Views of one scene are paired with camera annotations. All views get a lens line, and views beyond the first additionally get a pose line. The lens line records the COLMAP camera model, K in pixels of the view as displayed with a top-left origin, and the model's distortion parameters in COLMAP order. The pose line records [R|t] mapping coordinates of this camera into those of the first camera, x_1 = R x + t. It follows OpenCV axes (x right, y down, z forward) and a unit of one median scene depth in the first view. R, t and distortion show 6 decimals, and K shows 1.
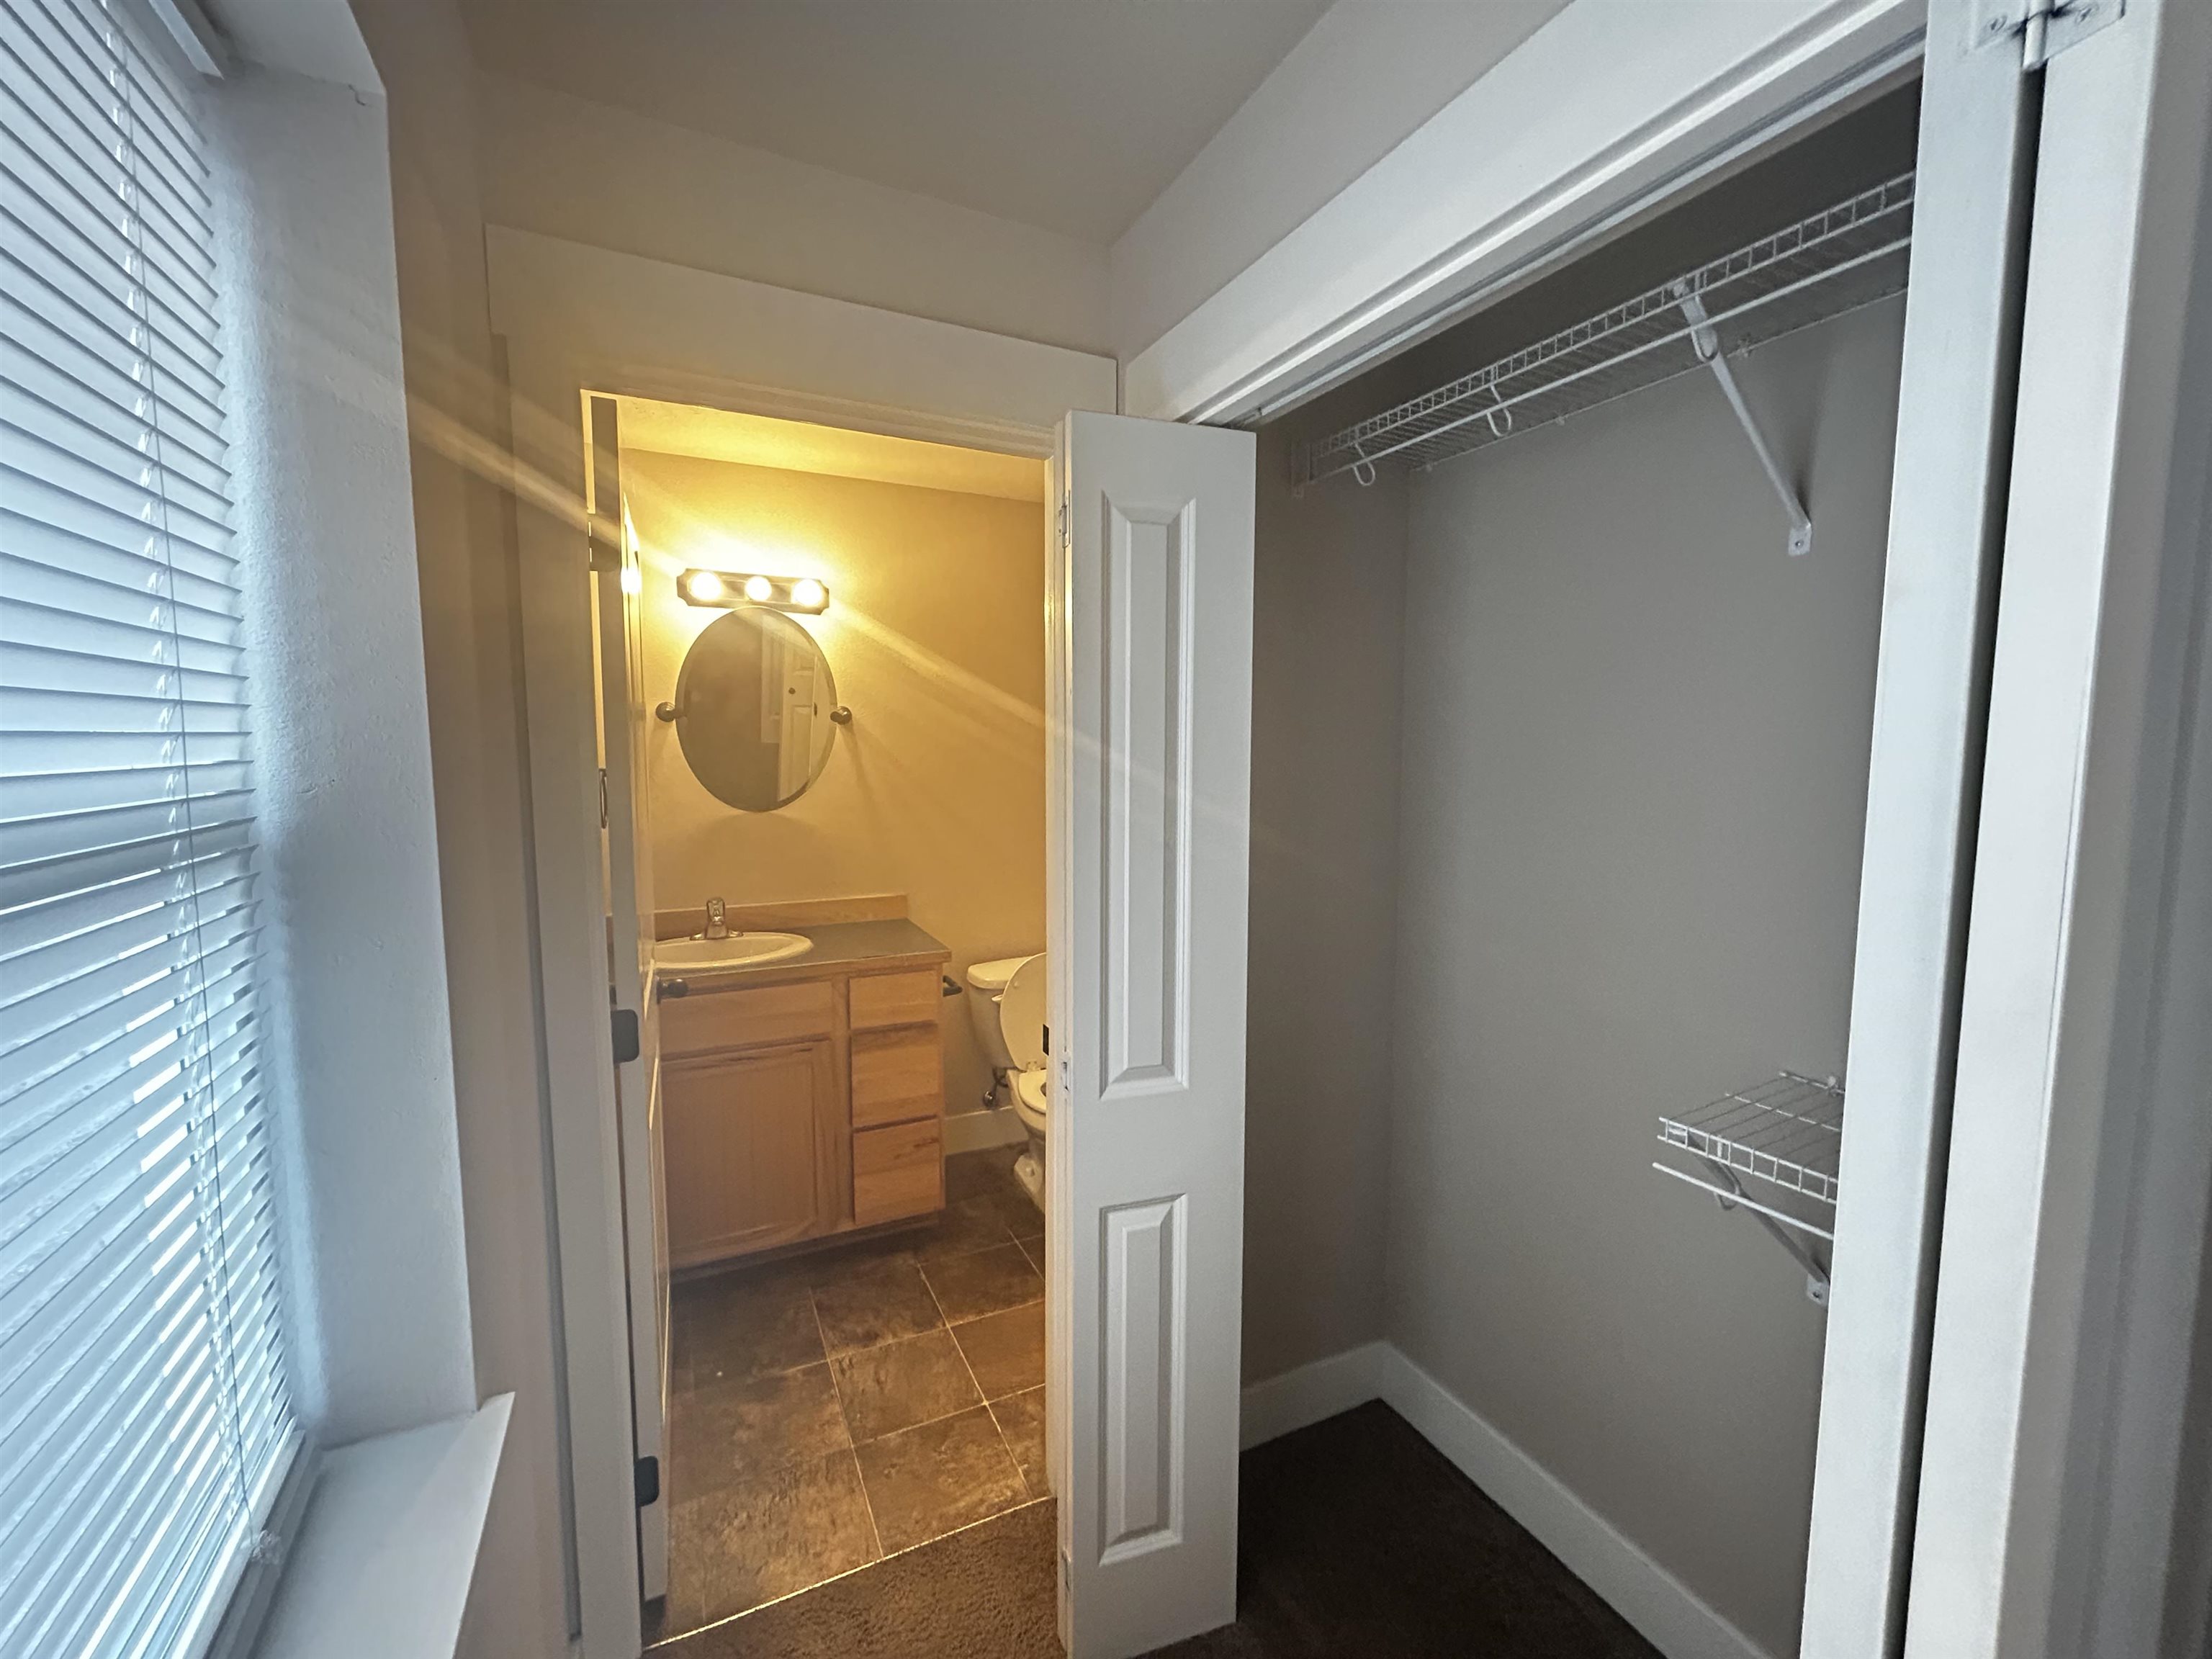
lens RADIAL K [[888.0, 0, 1104.2], [0, 888.0, 829.0], [0, 0, 1]] dist [0.000426, -0.000098]
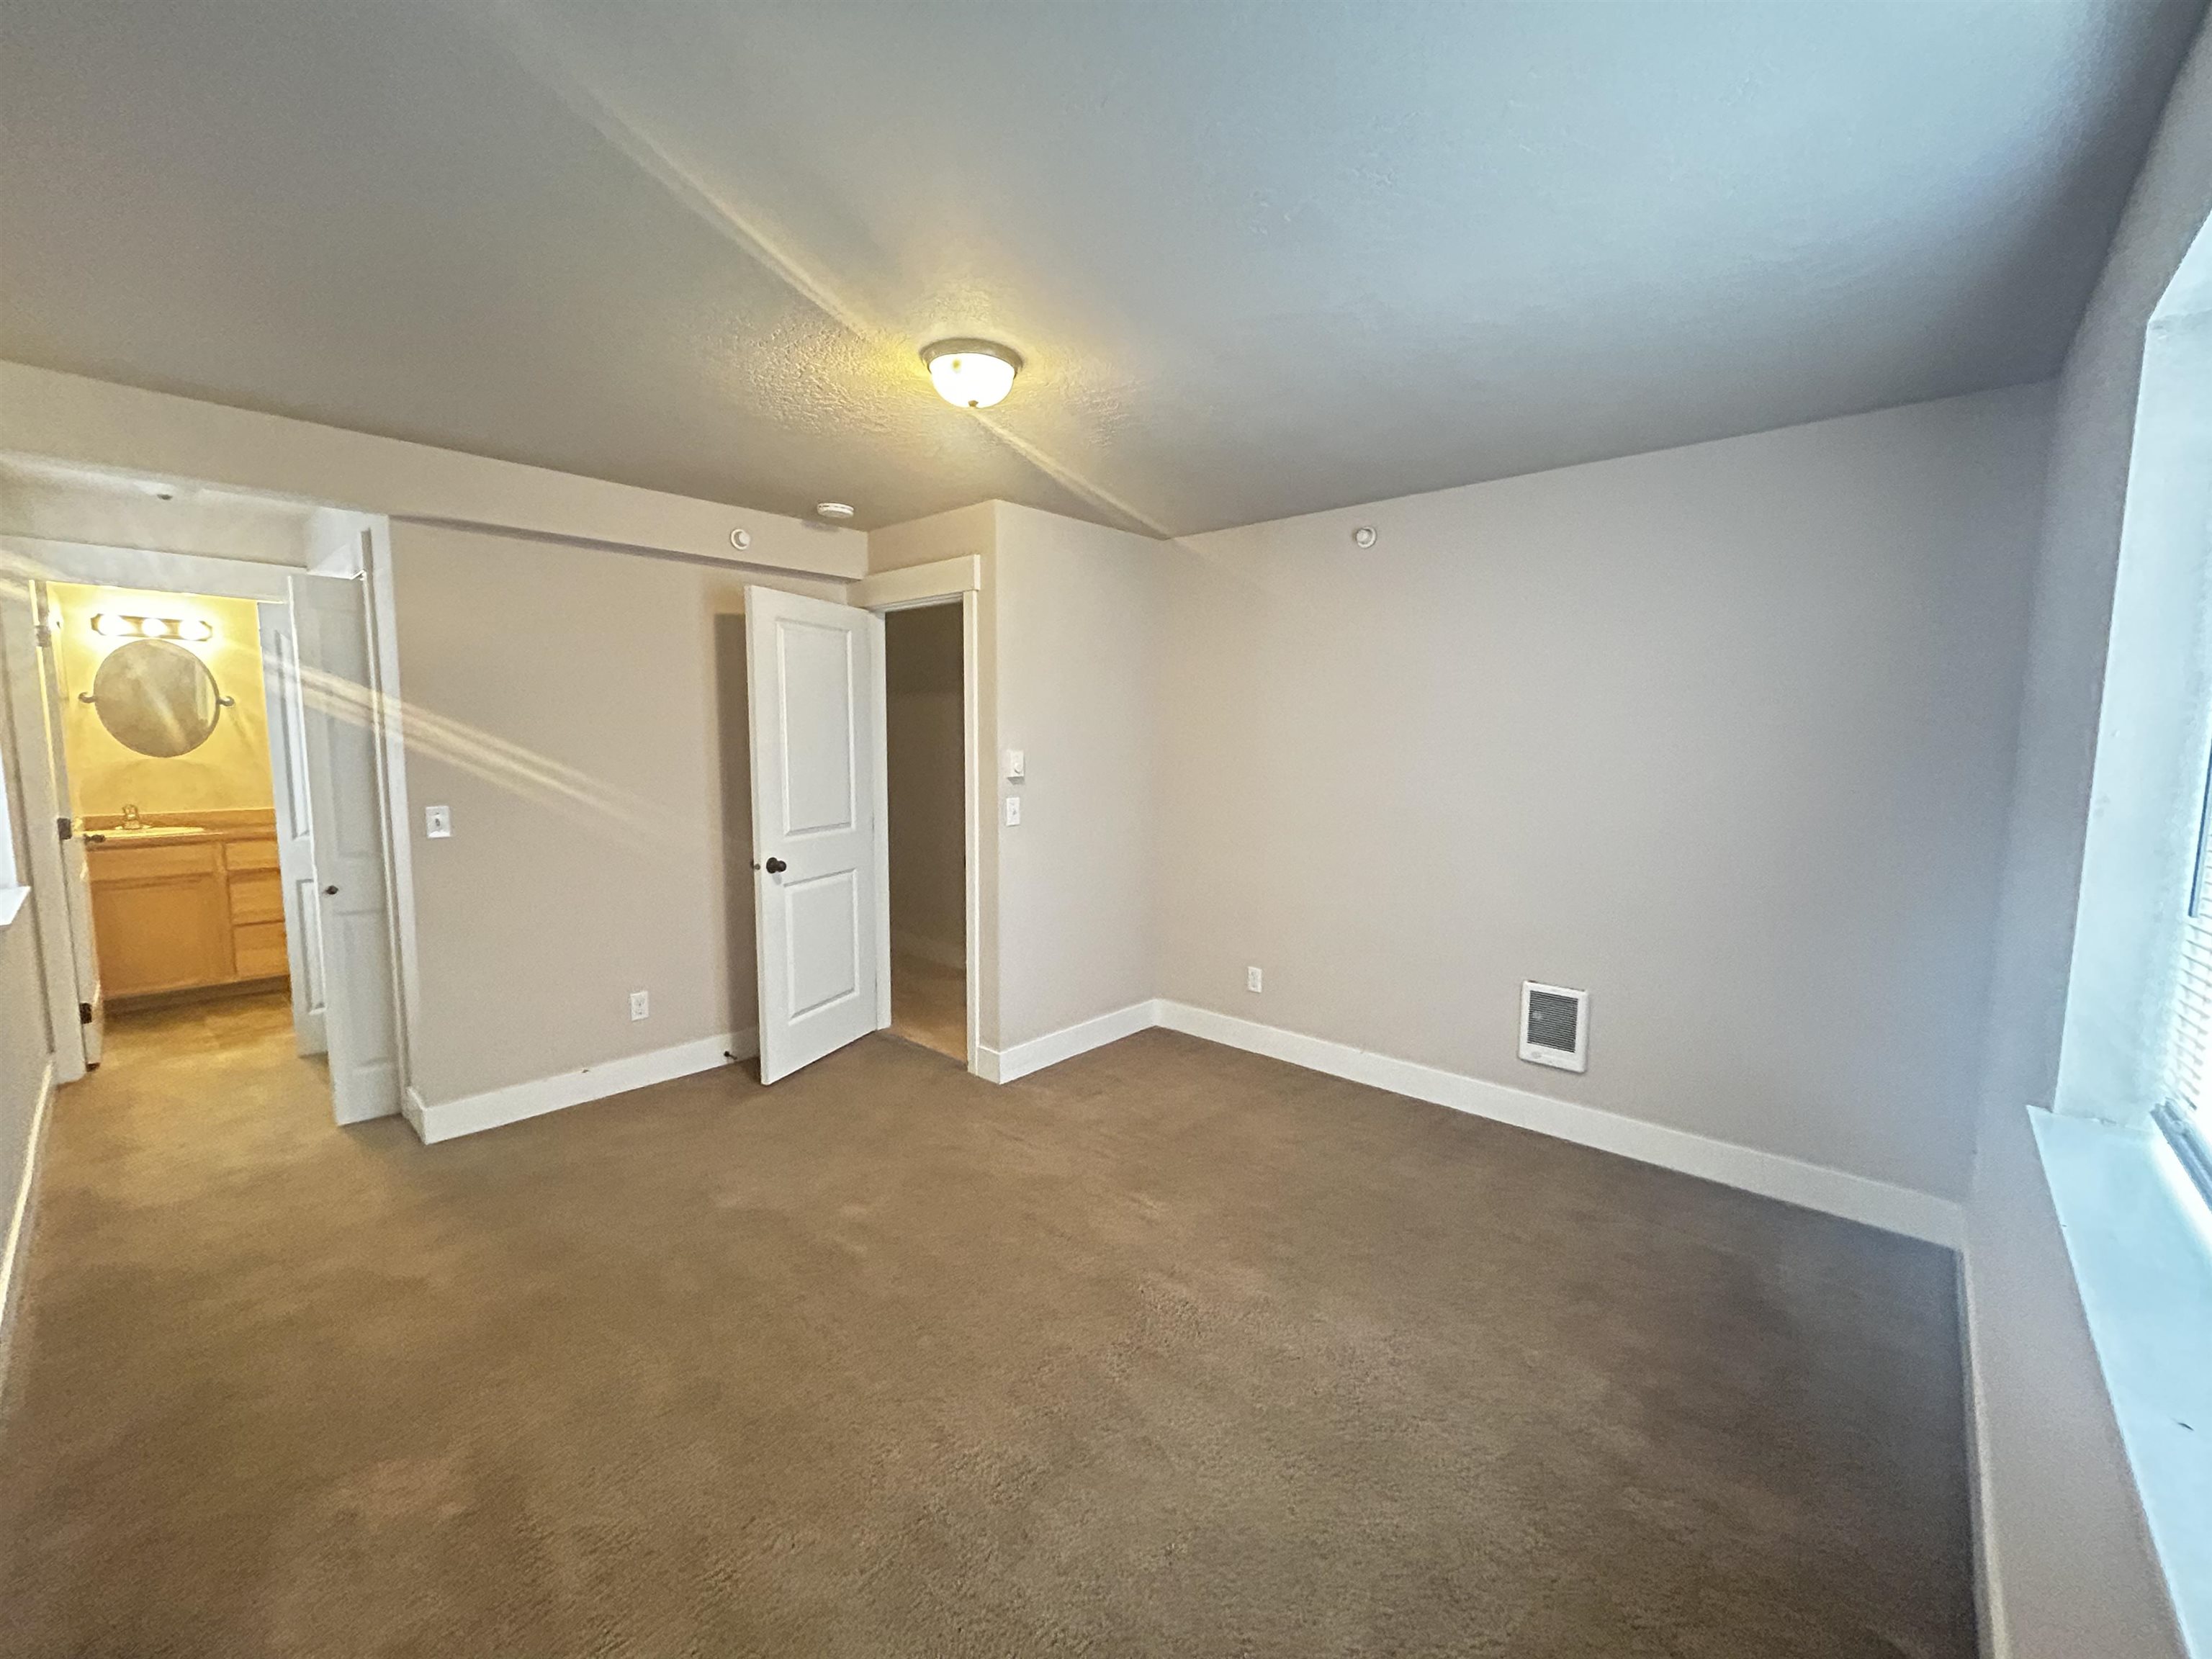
lens RADIAL K [[888.0, 0, 1104.2], [0, 888.0, 829.0], [0, 0, 1]] dist [0.000426, -0.000098]
pose [[0.928488, -0.035651, 0.369648, 0.691701], [0.030365, 0.999337, 0.020110, 0.146872], [-0.370120, -0.007447, 0.928954, -1.328250]]
